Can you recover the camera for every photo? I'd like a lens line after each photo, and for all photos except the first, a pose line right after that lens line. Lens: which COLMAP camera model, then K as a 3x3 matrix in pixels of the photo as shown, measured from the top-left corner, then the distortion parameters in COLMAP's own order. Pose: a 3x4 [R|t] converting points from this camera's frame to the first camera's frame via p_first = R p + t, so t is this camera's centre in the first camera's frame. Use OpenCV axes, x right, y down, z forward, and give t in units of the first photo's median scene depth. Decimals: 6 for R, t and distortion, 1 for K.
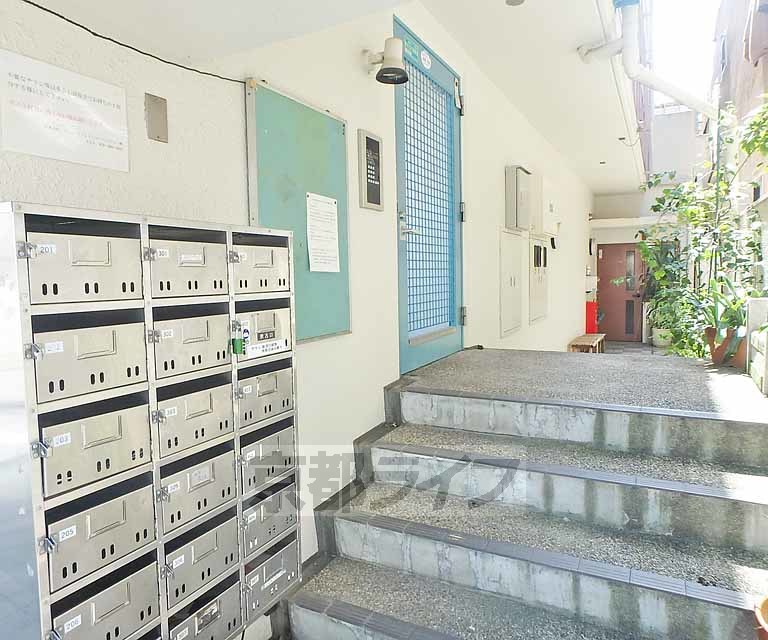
lens RADIAL K [[516.2, 0, 405.5], [0, 516.2, 317.9], [0, 0, 1]] dist [-0.022658, -0.000374]
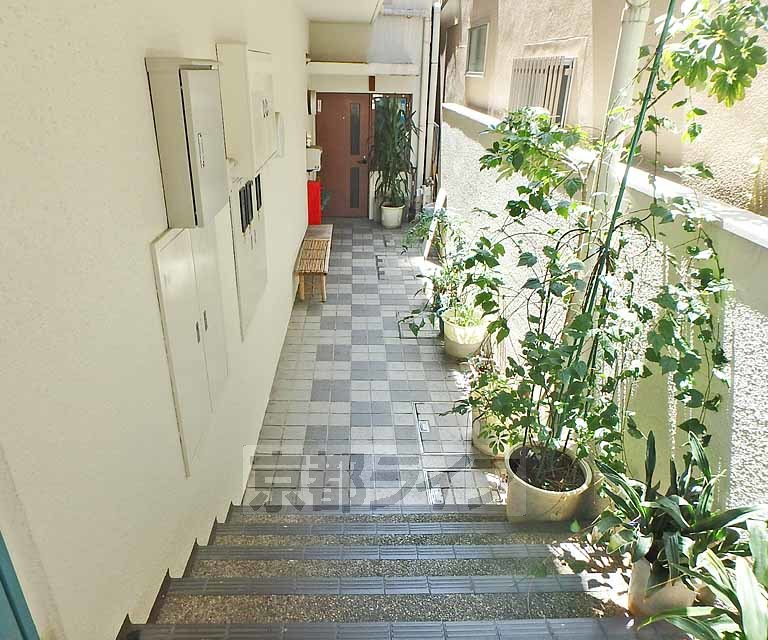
lens RADIAL K [[516.2, 0, 405.5], [0, 516.2, 317.9], [0, 0, 1]] dist [-0.022658, -0.000374]
pose [[0.853213, -0.163860, 0.495153, 0.061072], [-0.018821, 0.939075, 0.343197, -0.101899], [-0.521222, -0.302140, 0.798147, 0.242868]]
